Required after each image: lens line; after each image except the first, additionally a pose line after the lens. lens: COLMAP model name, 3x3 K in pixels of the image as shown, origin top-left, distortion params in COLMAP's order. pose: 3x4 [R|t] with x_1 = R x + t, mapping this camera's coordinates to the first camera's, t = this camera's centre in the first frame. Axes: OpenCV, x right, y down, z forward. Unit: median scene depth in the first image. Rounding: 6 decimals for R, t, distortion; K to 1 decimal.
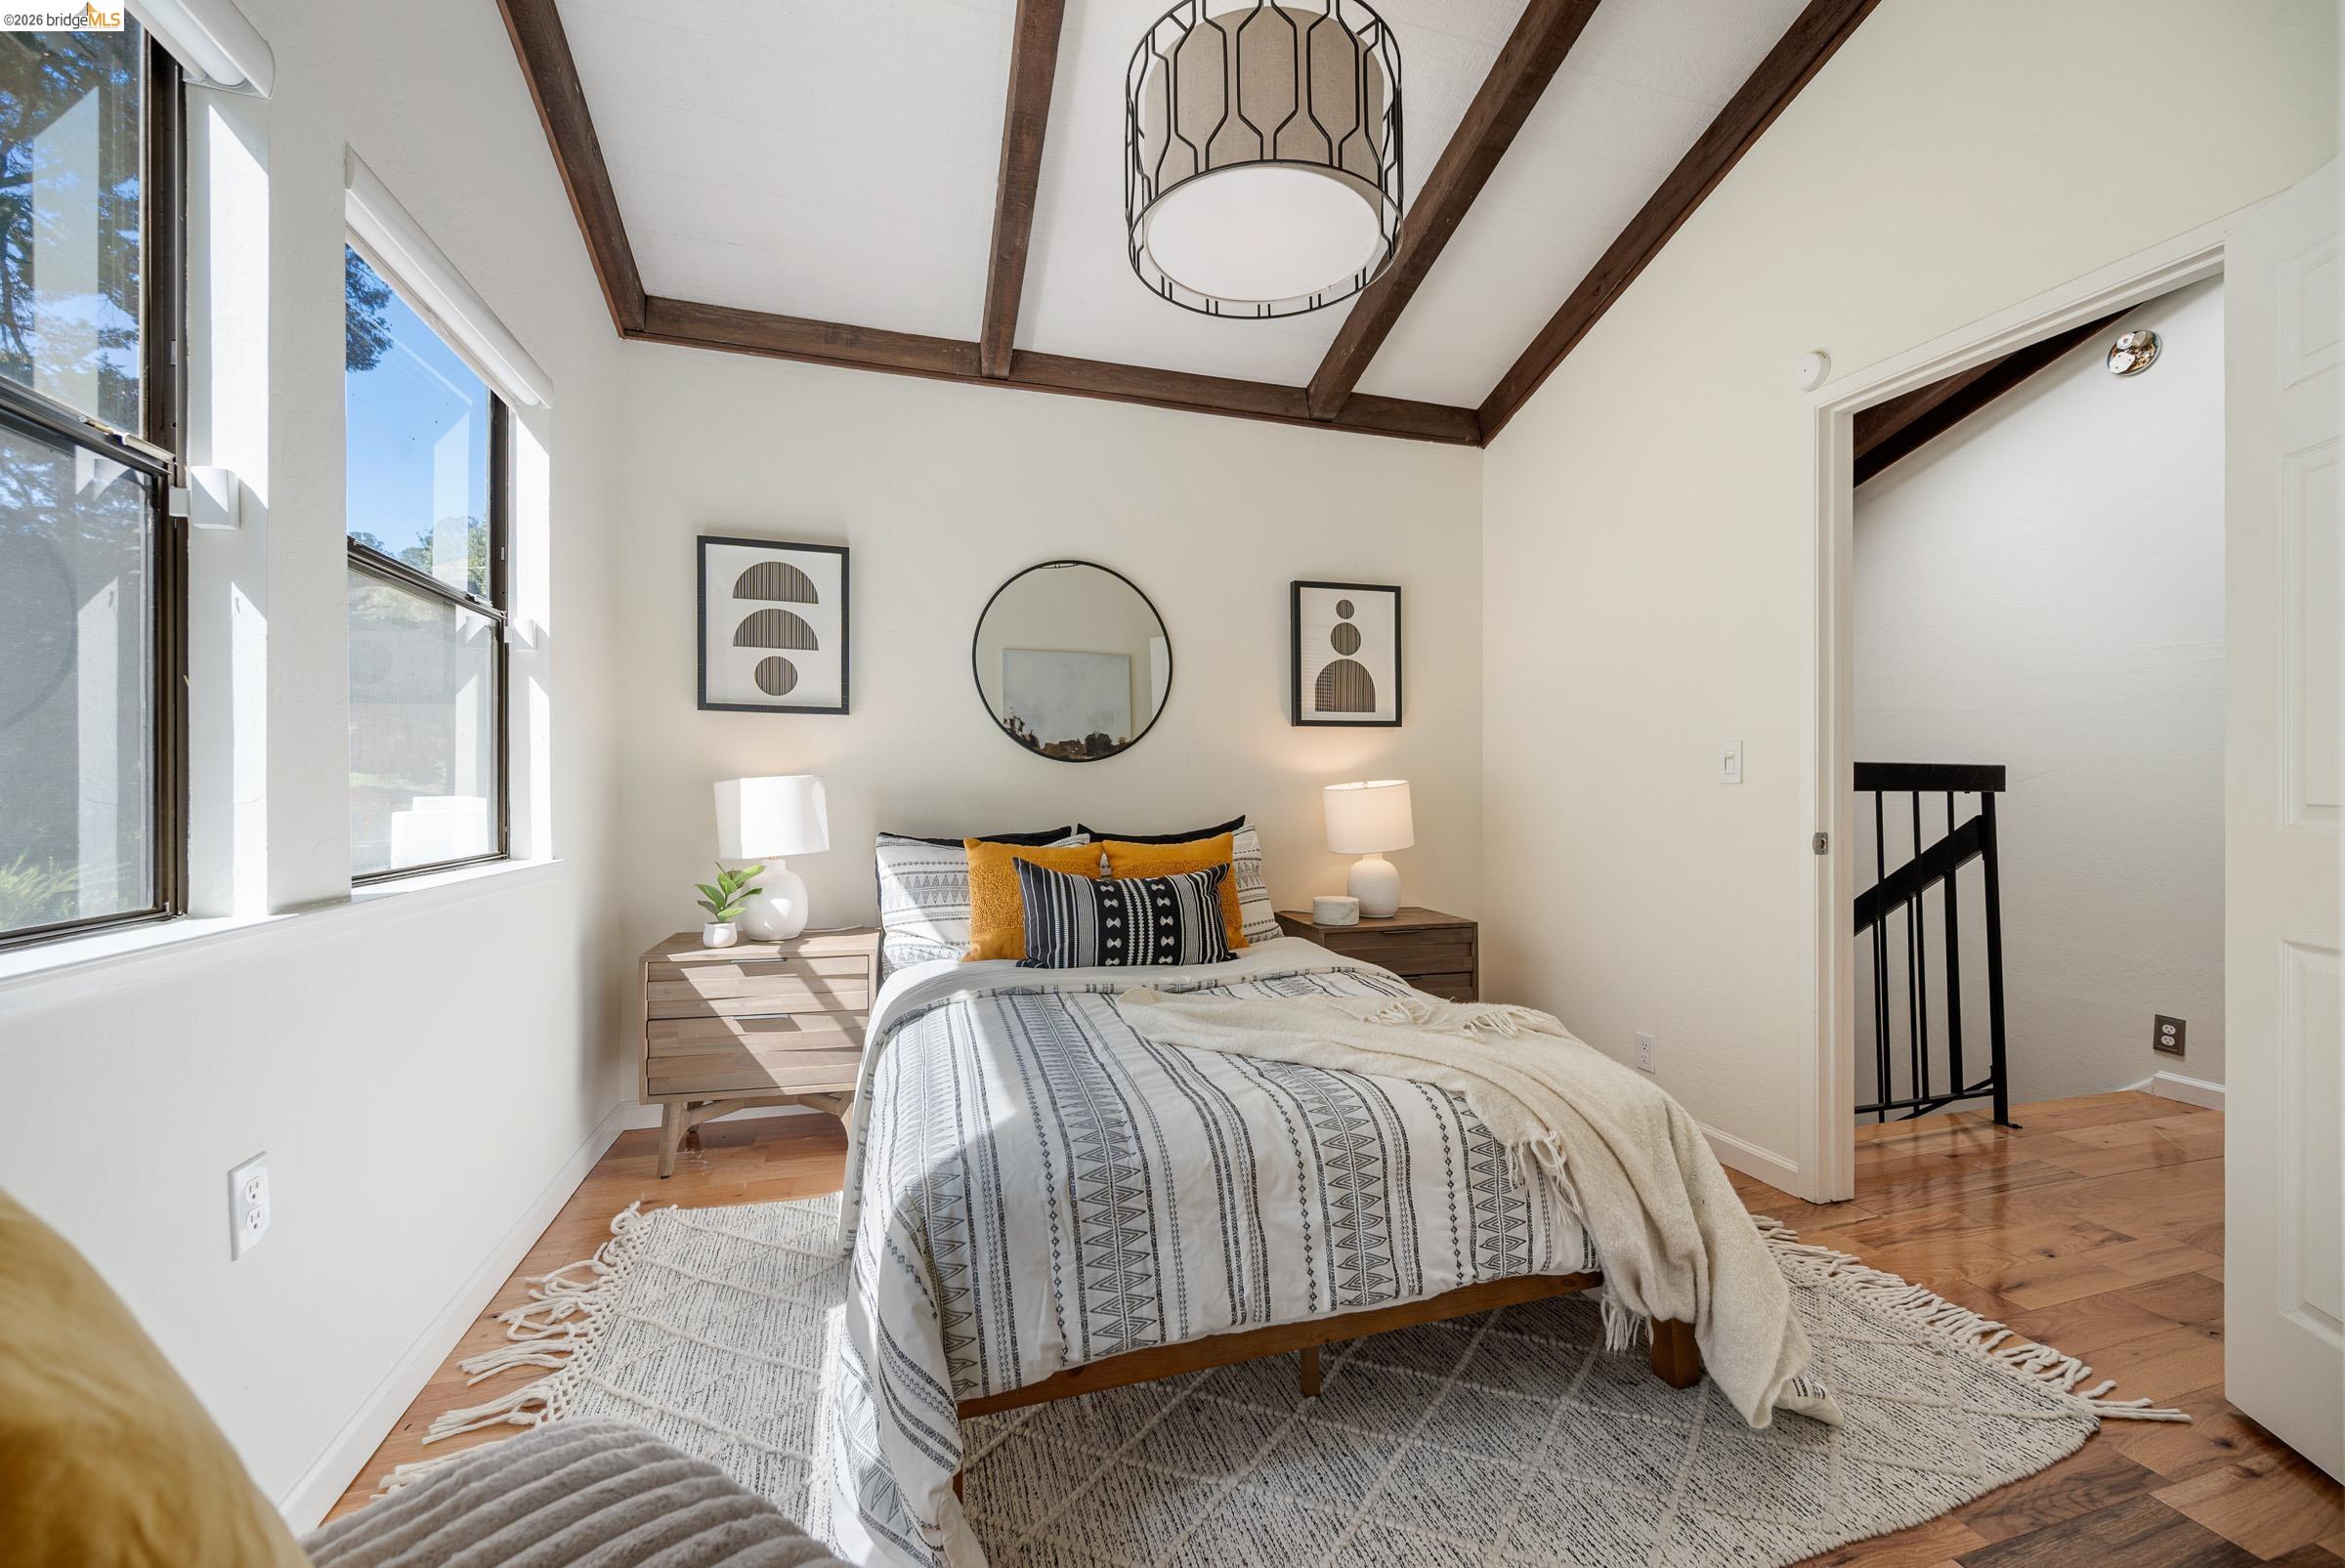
lens RADIAL K [[952.4, 0, 1145.8], [0, 952.4, 781.3], [0, 0, 1]] dist [0.001016, -0.006071]
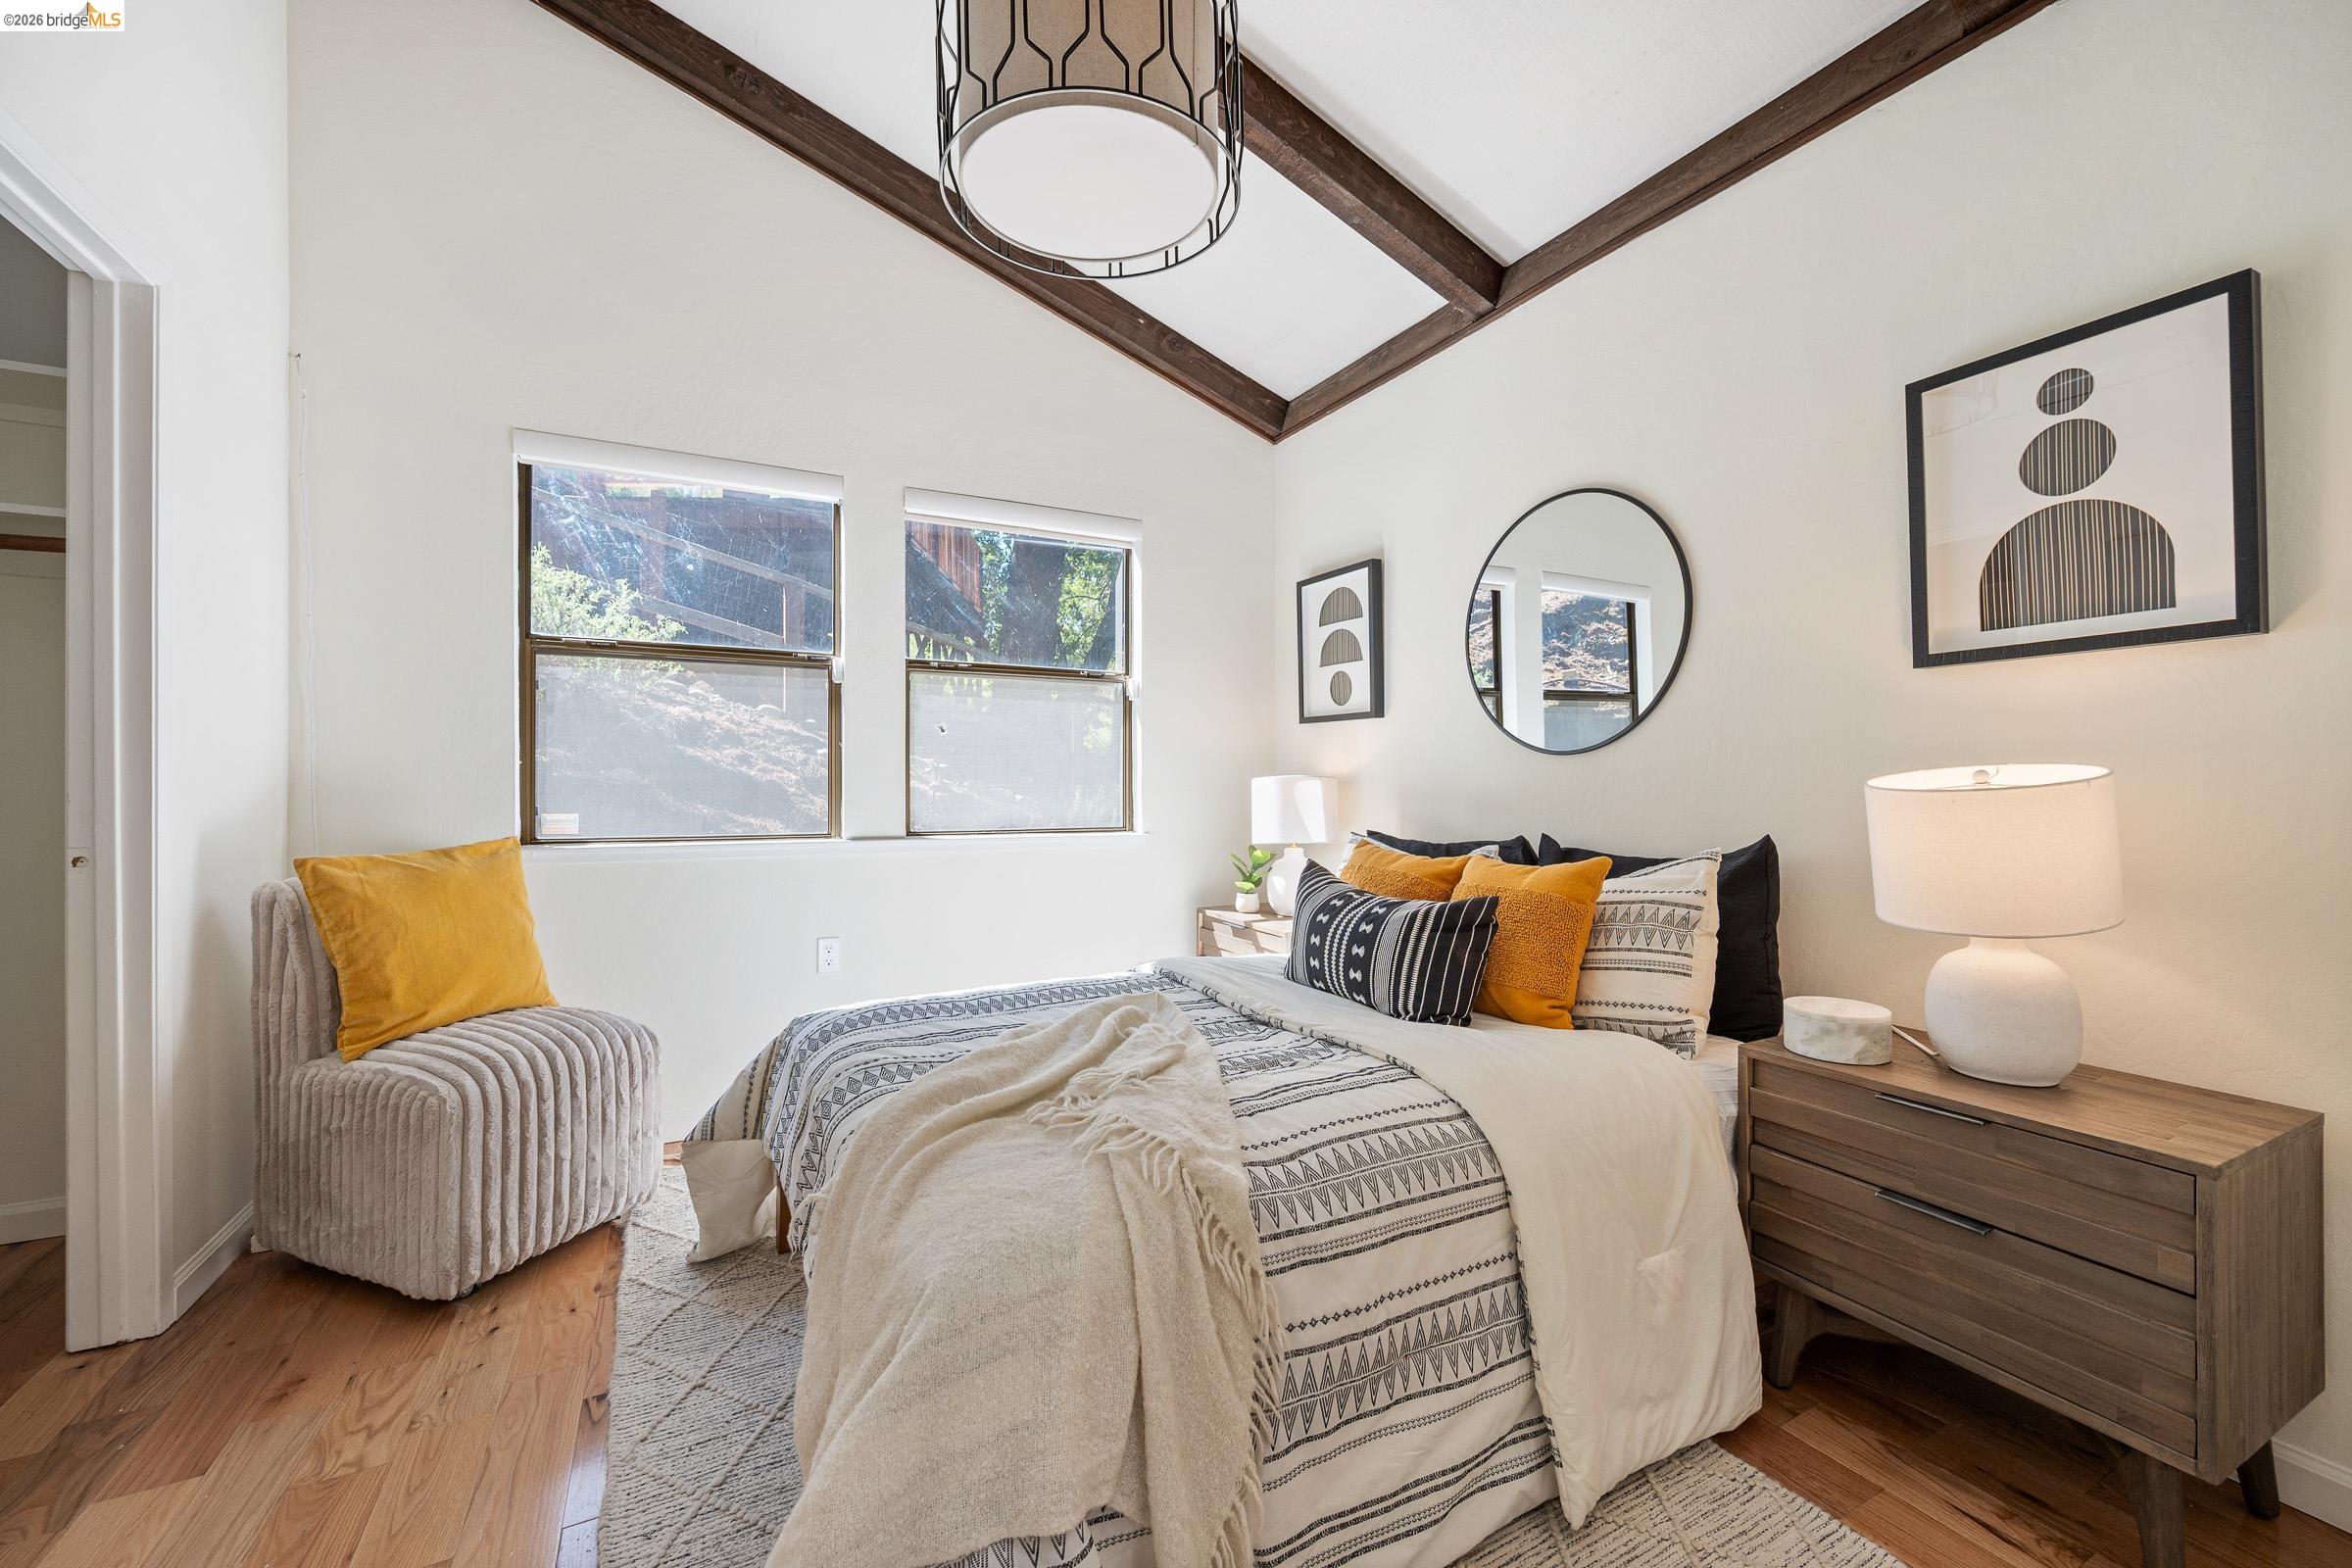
lens RADIAL K [[955.4, 0, 1149.2], [0, 955.4, 781.3], [0, 0, 1]] dist [0.001016, -0.006071]
pose [[0.165952, -0.006902, -0.986110, 0.584384], [-0.003103, 0.999967, -0.007521, 0.007392], [0.986129, 0.004308, 0.165925, 0.509806]]
